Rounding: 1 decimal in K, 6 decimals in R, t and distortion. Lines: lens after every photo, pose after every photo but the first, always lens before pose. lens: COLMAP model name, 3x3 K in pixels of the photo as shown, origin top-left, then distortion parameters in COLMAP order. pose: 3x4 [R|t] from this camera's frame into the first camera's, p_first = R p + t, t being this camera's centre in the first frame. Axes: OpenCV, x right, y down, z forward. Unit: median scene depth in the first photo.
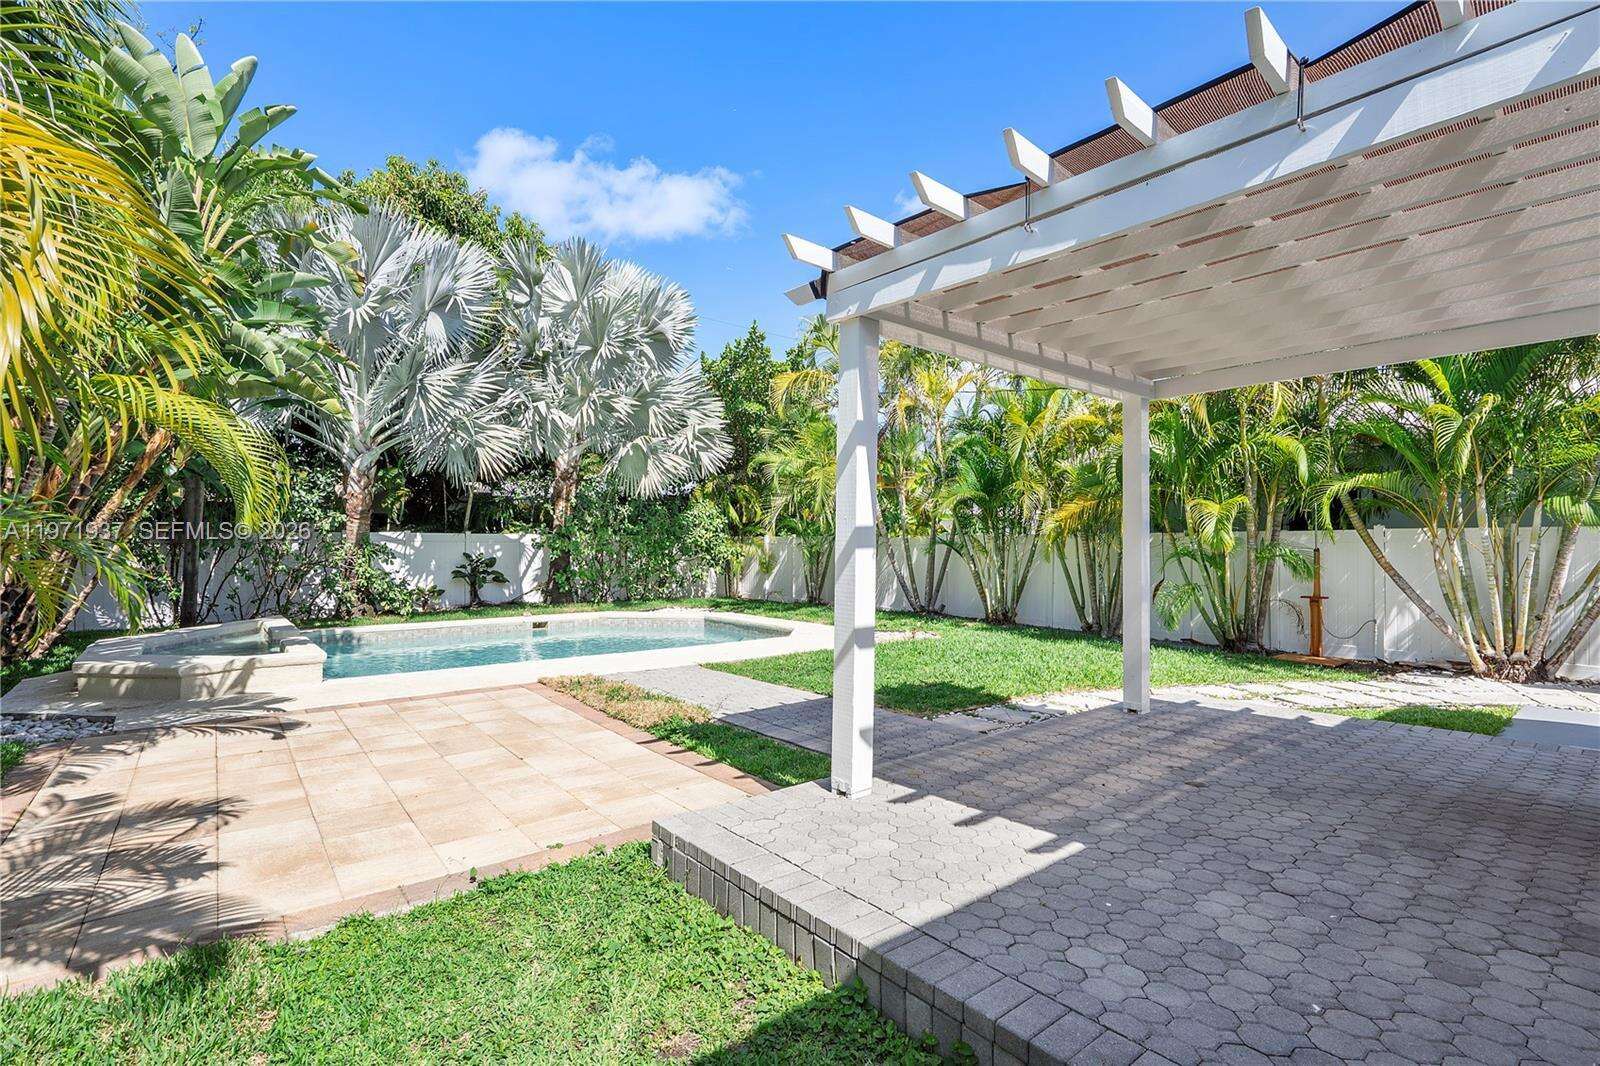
lens RADIAL K [[734.4, 0, 798.6], [0, 734.4, 530.5], [0, 0, 1]] dist [-0.001185, -0.000108]
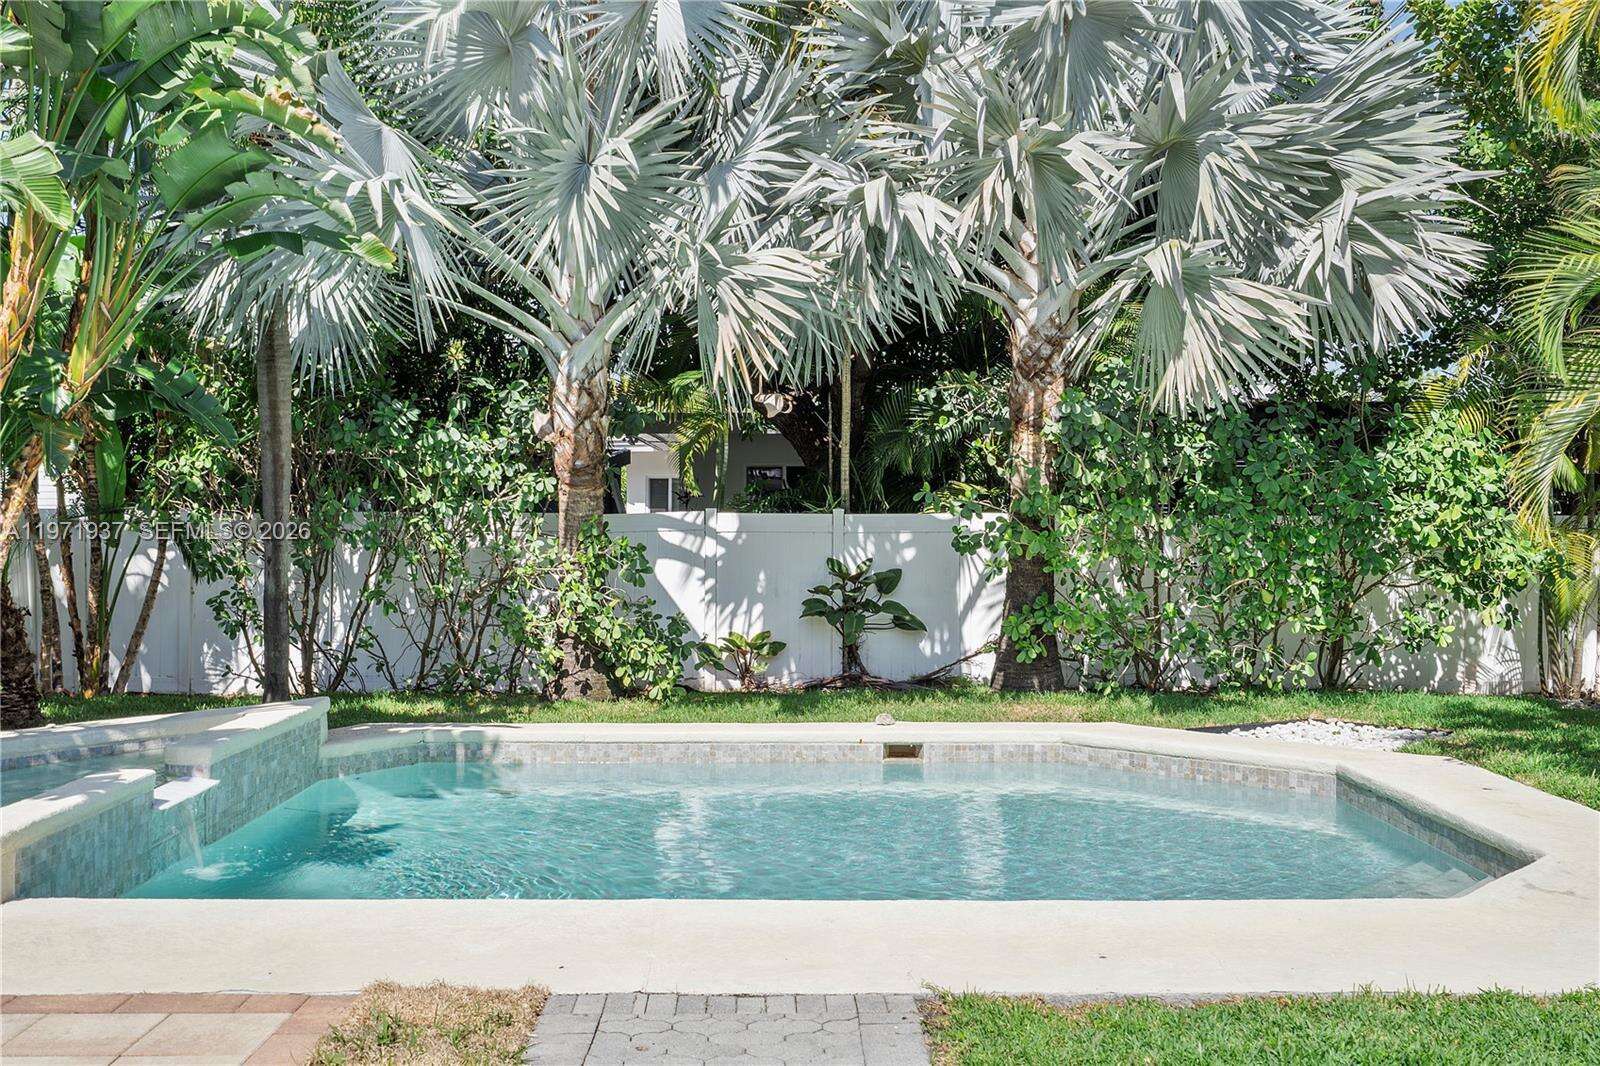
lens RADIAL K [[1651.0, 0, 800.1], [0, 1651.0, 536.9], [0, 0, 1]] dist [0.005372, 0.000000]
pose [[0.781436, 0.012146, -0.623867, 0.135352], [0.010372, 0.999420, 0.032448, -0.013356], [0.623899, -0.031827, 0.780857, 0.242306]]
